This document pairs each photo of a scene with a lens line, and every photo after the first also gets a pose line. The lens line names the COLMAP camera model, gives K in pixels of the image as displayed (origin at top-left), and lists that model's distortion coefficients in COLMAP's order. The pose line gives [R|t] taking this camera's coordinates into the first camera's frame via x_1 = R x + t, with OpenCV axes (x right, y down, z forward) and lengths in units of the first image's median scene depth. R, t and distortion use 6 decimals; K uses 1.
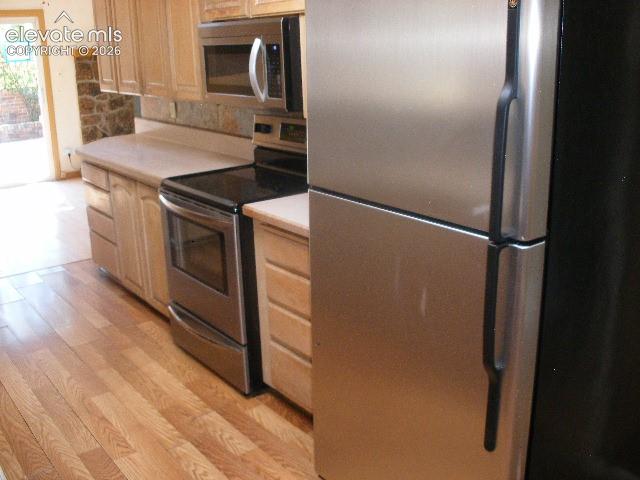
lens RADIAL K [[677.7, 0, 318.3], [0, 677.7, 224.9], [0, 0, 1]] dist [-0.220201, 0.248878]
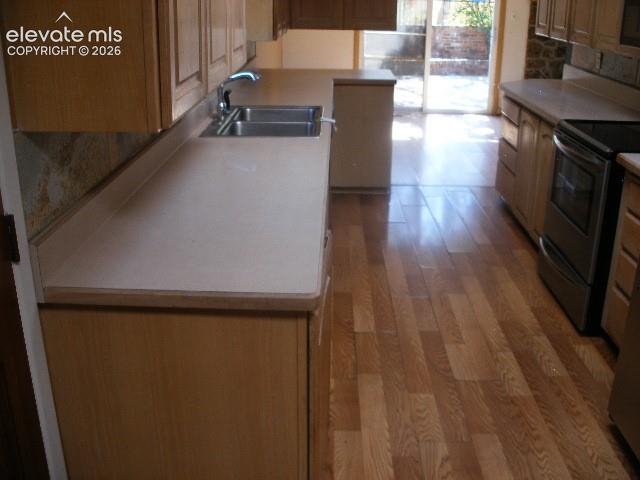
lens RADIAL K [[677.7, 0, 318.3], [0, 677.7, 224.9], [0, 0, 1]] dist [-0.220201, 0.248878]
pose [[0.779130, 0.240842, -0.578750, 0.107148], [-0.196898, 0.970547, 0.138816, 0.022948], [0.595137, 0.005800, 0.803604, -0.069134]]
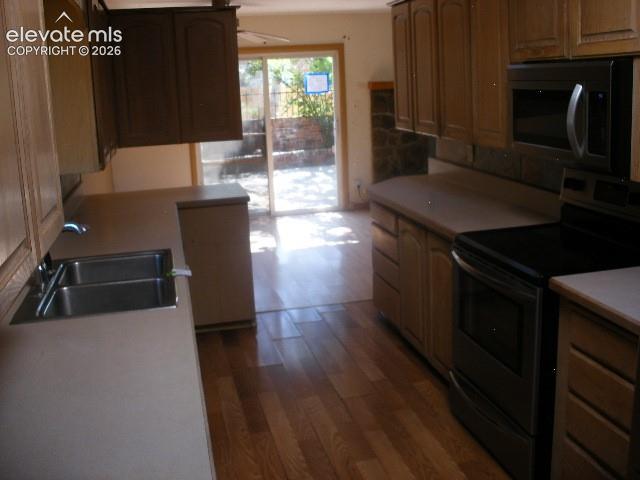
lens RADIAL K [[677.7, 0, 318.3], [0, 677.7, 224.9], [0, 0, 1]] dist [-0.220201, 0.248878]
pose [[0.912814, 0.075386, -0.401357, -0.036560], [-0.093157, 0.995340, -0.024918, -0.036793], [0.397608, 0.060135, 0.915583, 0.081121]]
